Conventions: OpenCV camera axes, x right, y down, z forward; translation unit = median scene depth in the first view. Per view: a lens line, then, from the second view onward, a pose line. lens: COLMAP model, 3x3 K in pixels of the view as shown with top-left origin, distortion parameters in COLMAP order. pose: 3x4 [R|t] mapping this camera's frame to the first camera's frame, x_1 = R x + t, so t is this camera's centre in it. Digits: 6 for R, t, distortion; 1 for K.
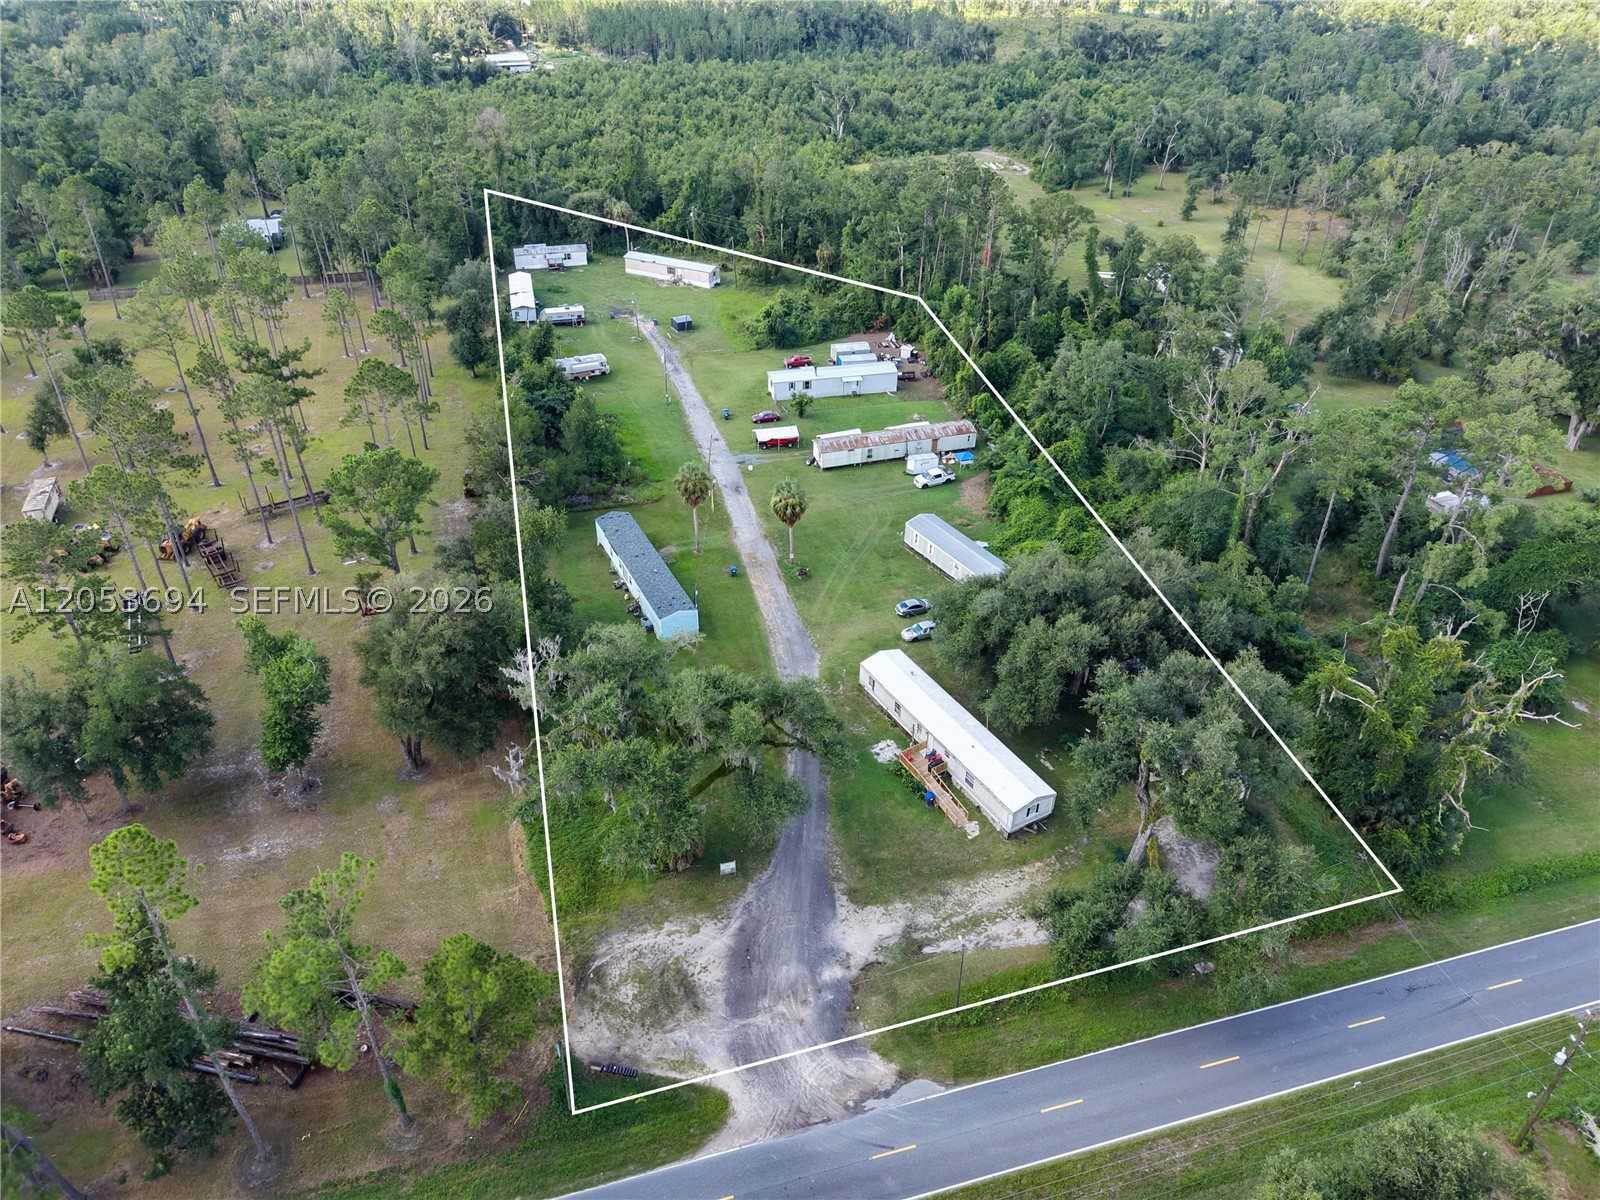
lens RADIAL K [[1080.3, 0, 801.0], [0, 1080.3, 605.2], [0, 0, 1]] dist [0.025102, -0.024273]
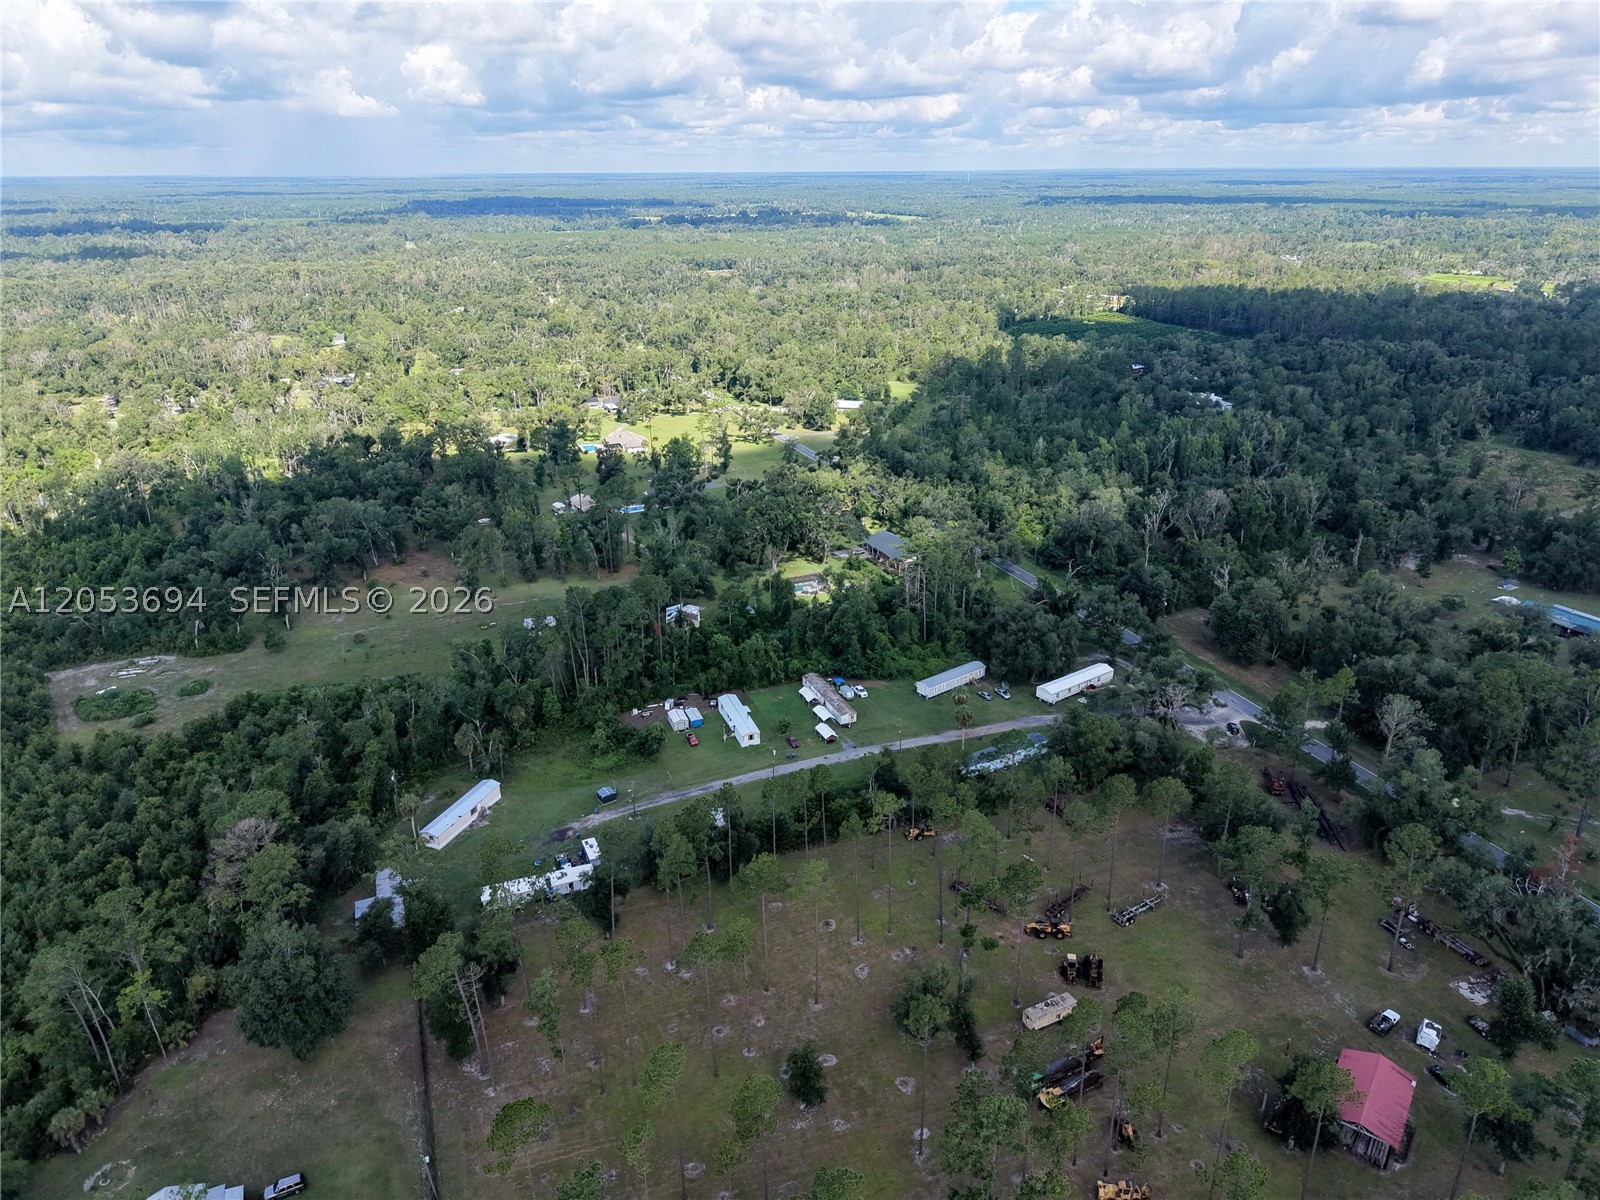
lens RADIAL K [[1080.3, 0, 806.9], [0, 1080.3, 595.9], [0, 0, 1]] dist [0.025102, -0.024273]
pose [[-0.118390, -0.379908, 0.917417, -1.755539], [0.559025, 0.738085, 0.377786, -1.156311], [-0.820655, 0.557585, 0.124997, 0.873903]]
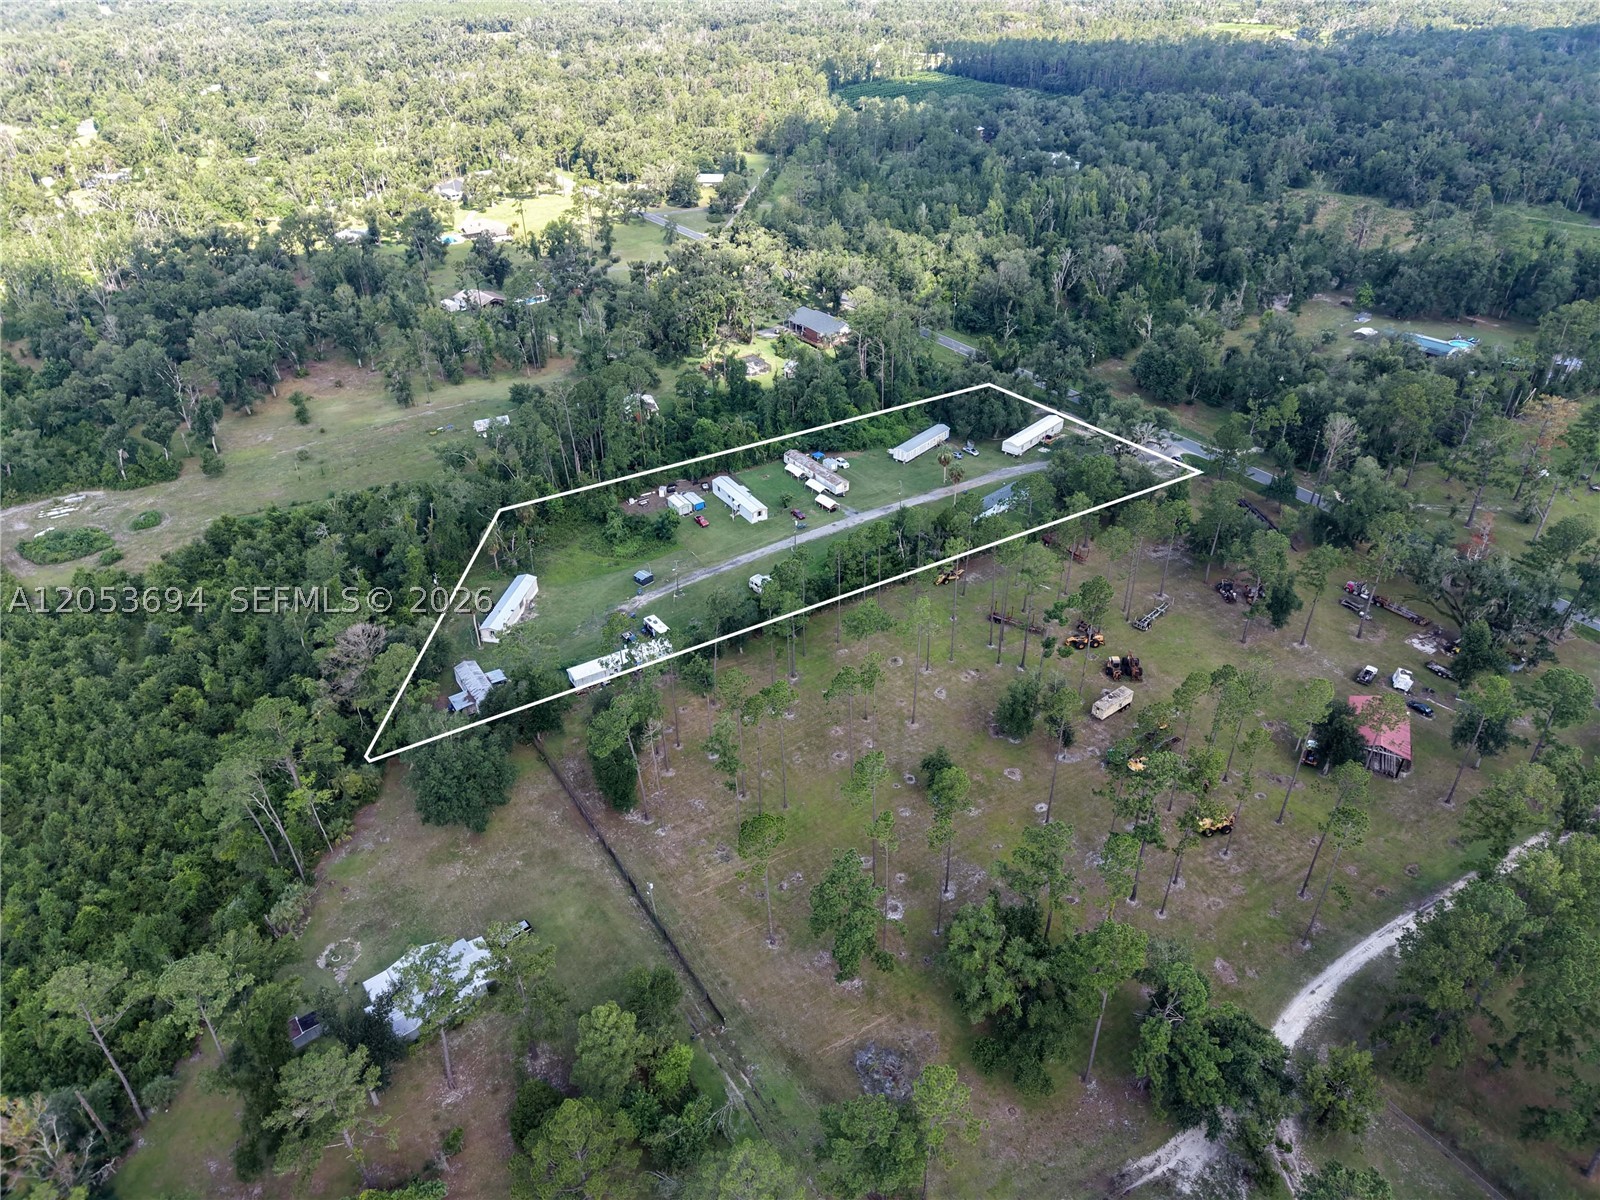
lens RADIAL K [[1080.3, 0, 810.5], [0, 1080.3, 602.9], [0, 0, 1]] dist [0.025102, -0.024273]
pose [[-0.323638, -0.523415, 0.788223, -1.775687], [0.530306, 0.589574, 0.609244, -1.376042], [-0.783603, 0.615174, 0.086761, 1.200009]]
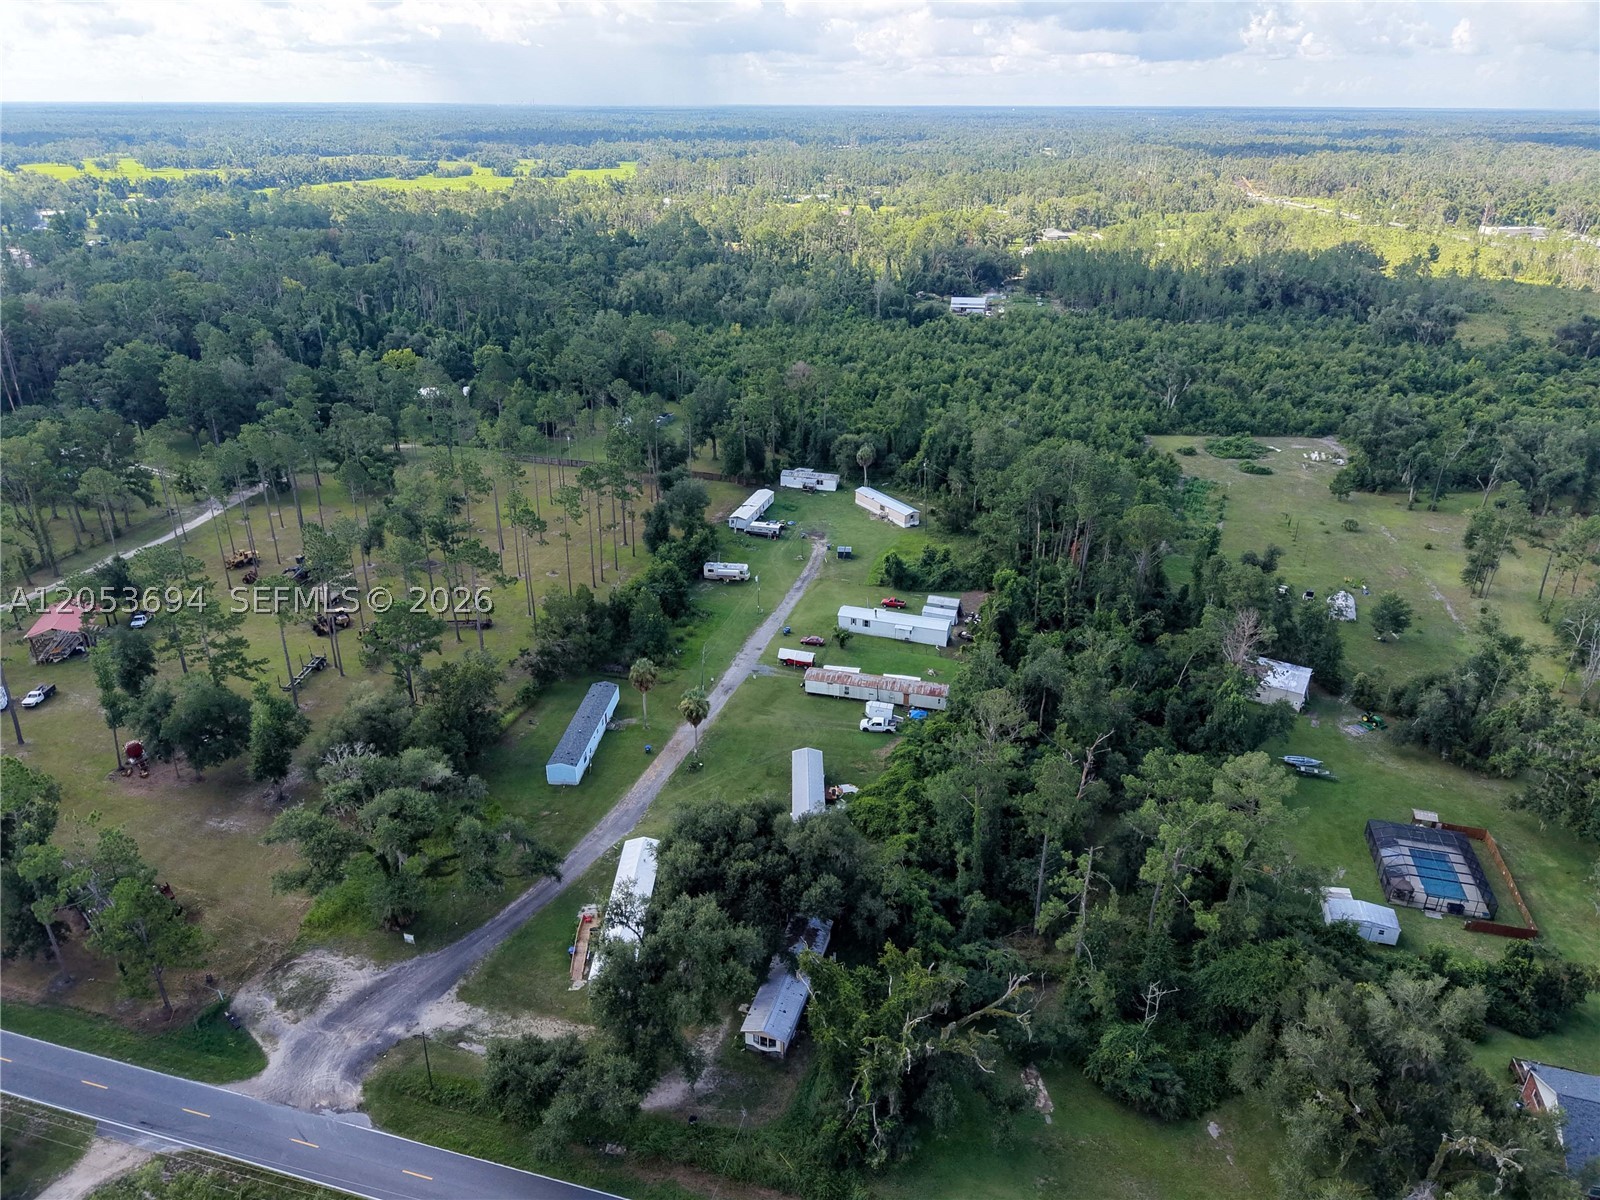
lens RADIAL K [[1080.3, 0, 800.3], [0, 1080.3, 604.0], [0, 0, 1]] dist [0.025102, -0.024273]
pose [[0.852714, 0.213748, -0.476645, 0.667617], [-0.288936, 0.953159, -0.089467, -0.134785], [0.435195, 0.214010, 0.874531, -0.071393]]
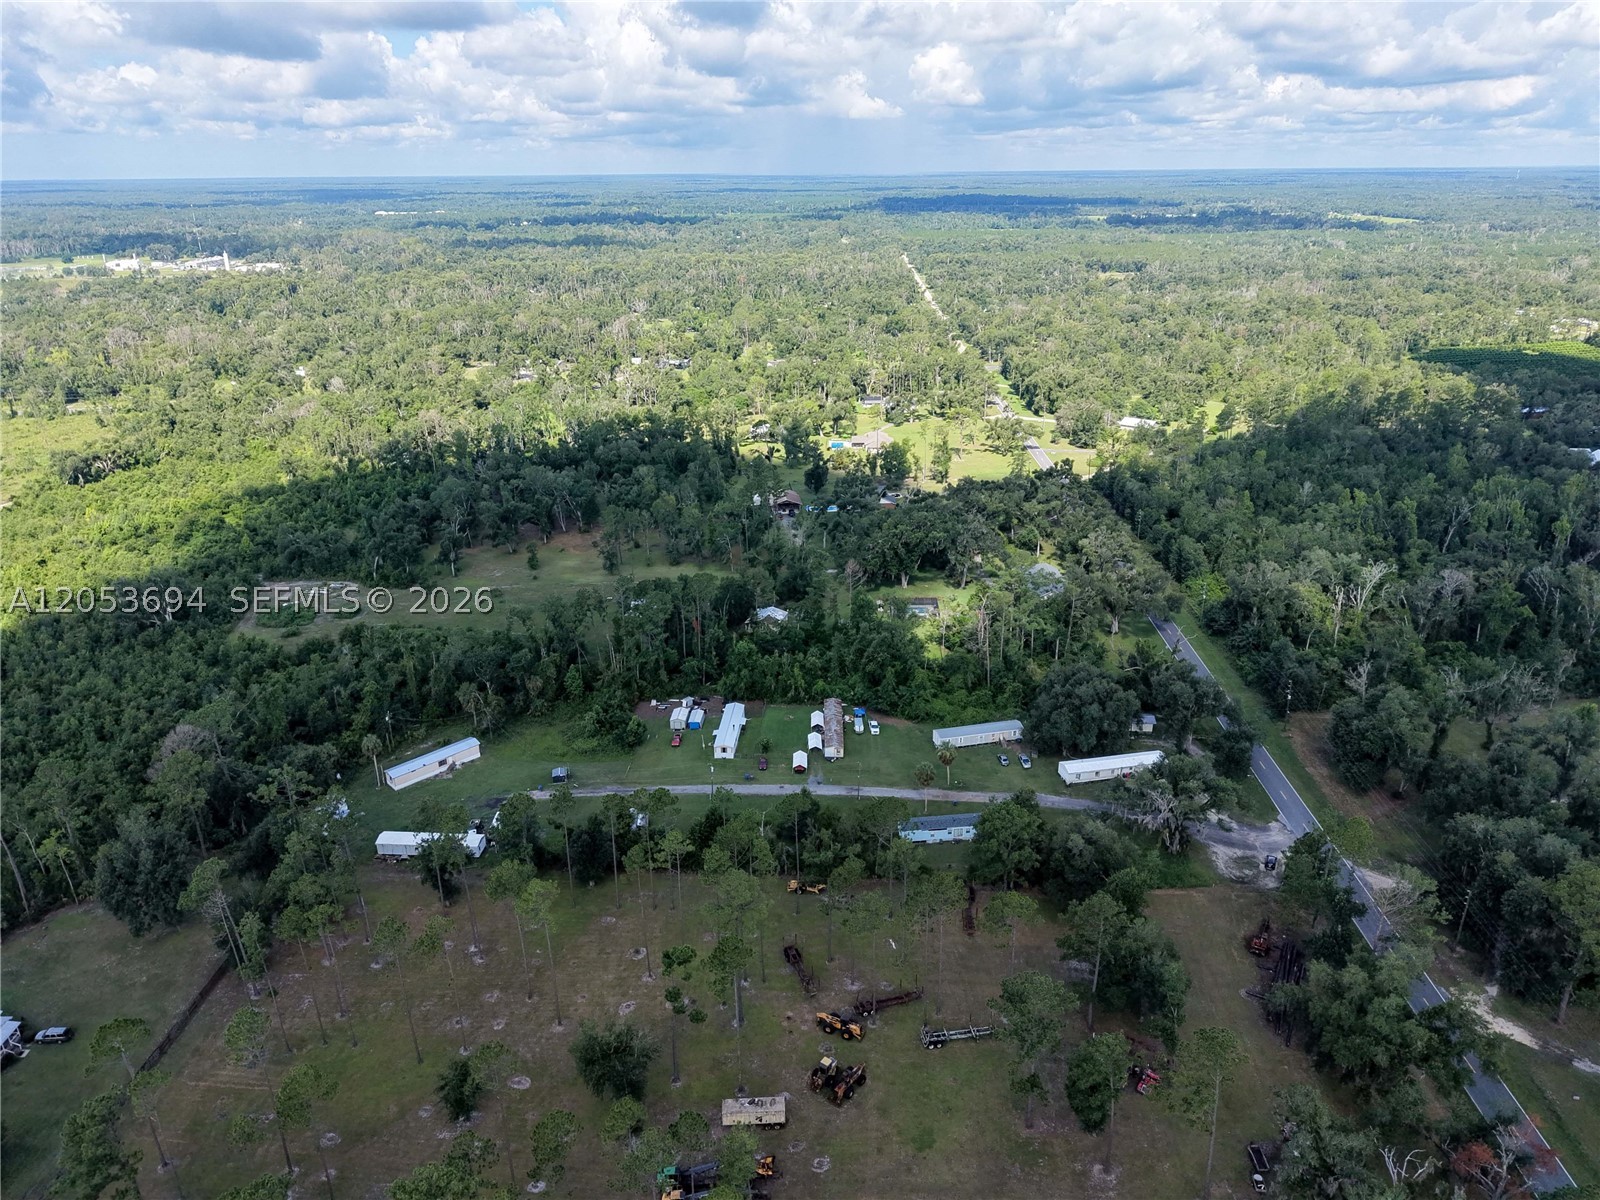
lens RADIAL K [[1080.3, 0, 809.0], [0, 1080.3, 608.7], [0, 0, 1]] dist [0.025102, -0.024273]
pose [[0.300463, -0.376128, 0.876498, -1.578398], [0.544361, 0.822216, 0.166228, -0.723692], [-0.783195, 0.427186, 0.451795, 0.255468]]
